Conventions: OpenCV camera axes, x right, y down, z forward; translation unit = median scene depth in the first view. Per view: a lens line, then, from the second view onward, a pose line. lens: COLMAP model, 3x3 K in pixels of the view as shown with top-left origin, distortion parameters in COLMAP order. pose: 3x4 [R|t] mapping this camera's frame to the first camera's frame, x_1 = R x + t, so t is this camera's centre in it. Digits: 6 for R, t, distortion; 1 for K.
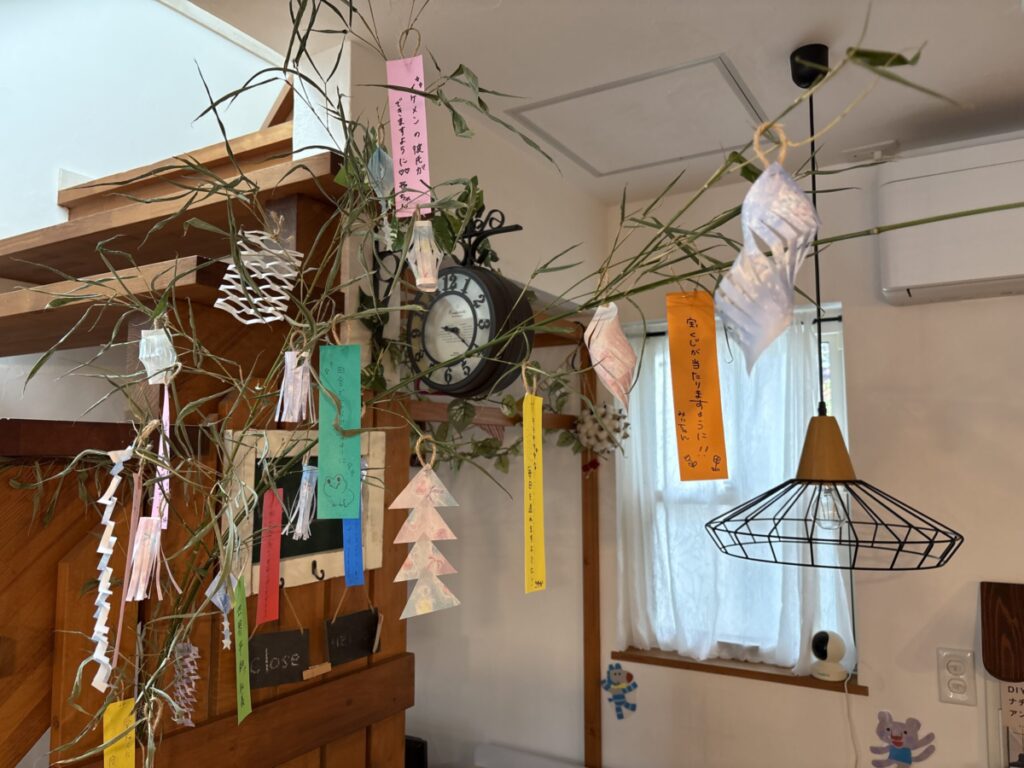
lens RADIAL K [[770.3, 0, 512.1], [0, 770.3, 381.3], [0, 0, 1]] dist [0.007813, -0.009686]
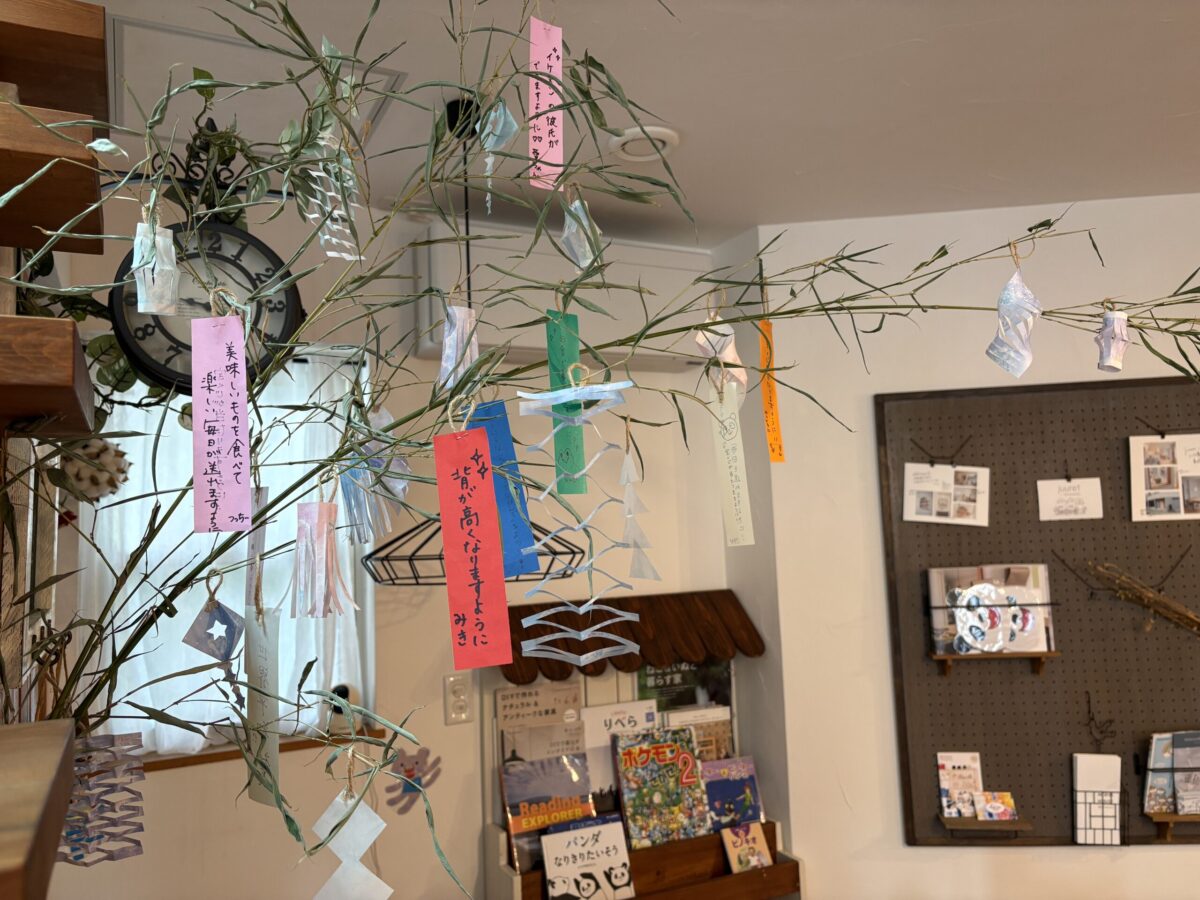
lens RADIAL K [[902.7, 0, 600.7], [0, 902.7, 452.1], [0, 0, 1]] dist [0.007813, -0.009686]
pose [[0.533752, 0.055204, 0.843837, -0.431188], [-0.046359, 0.998276, -0.035984, 0.064469], [-0.844369, -0.019913, 0.535391, 0.137299]]
